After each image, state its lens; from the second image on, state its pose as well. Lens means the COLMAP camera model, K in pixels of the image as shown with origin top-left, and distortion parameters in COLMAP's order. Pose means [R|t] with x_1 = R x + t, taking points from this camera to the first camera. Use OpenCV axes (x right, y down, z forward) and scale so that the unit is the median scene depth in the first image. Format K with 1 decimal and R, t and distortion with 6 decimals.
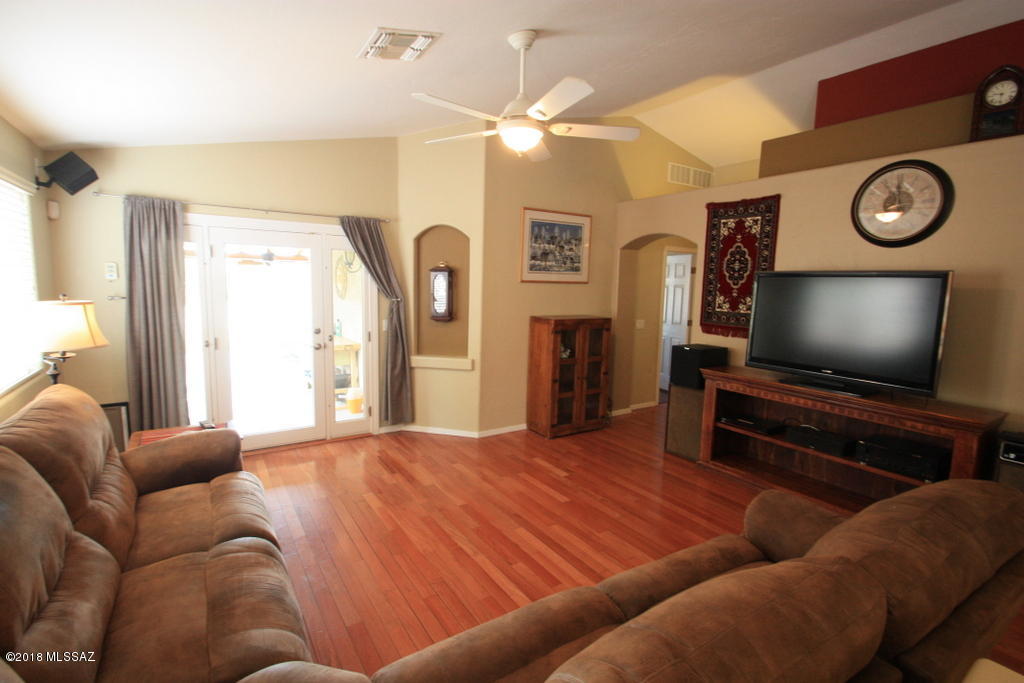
lens RADIAL K [[474.3, 0, 505.3], [0, 474.3, 338.4], [0, 0, 1]] dist [0.004747, -0.012191]
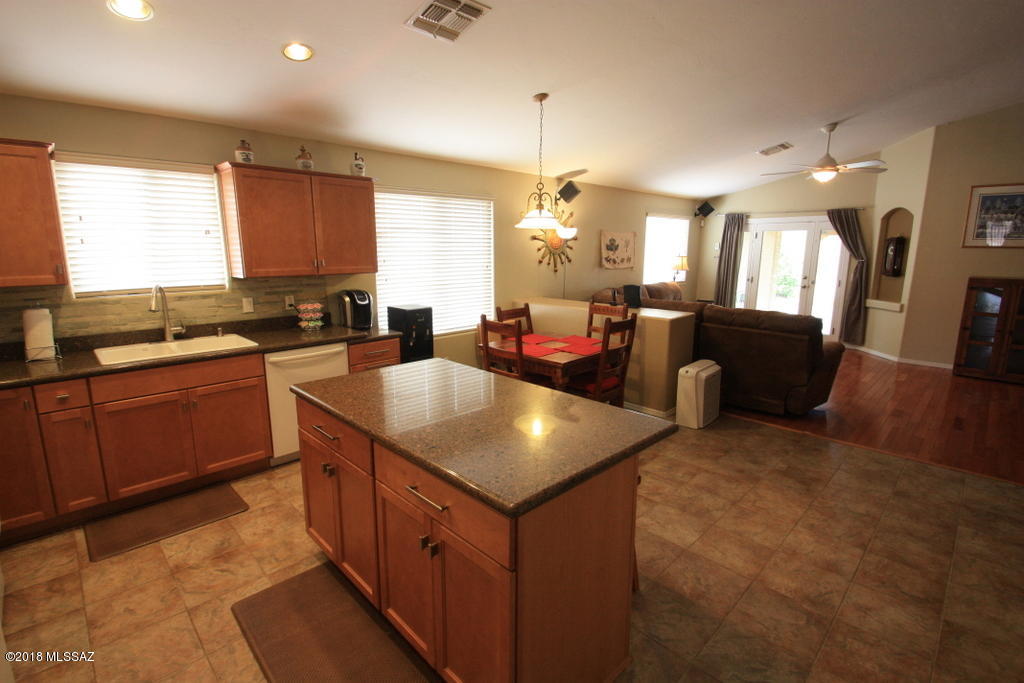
lens RADIAL K [[479.3, 0, 504.8], [0, 479.3, 337.8], [0, 0, 1]] dist [-0.002302, -0.009298]
pose [[0.195515, 0.158205, -0.967856, 1.118115], [-0.114637, 0.983823, 0.137658, 0.086002], [0.973977, 0.084038, 0.210489, -0.431798]]
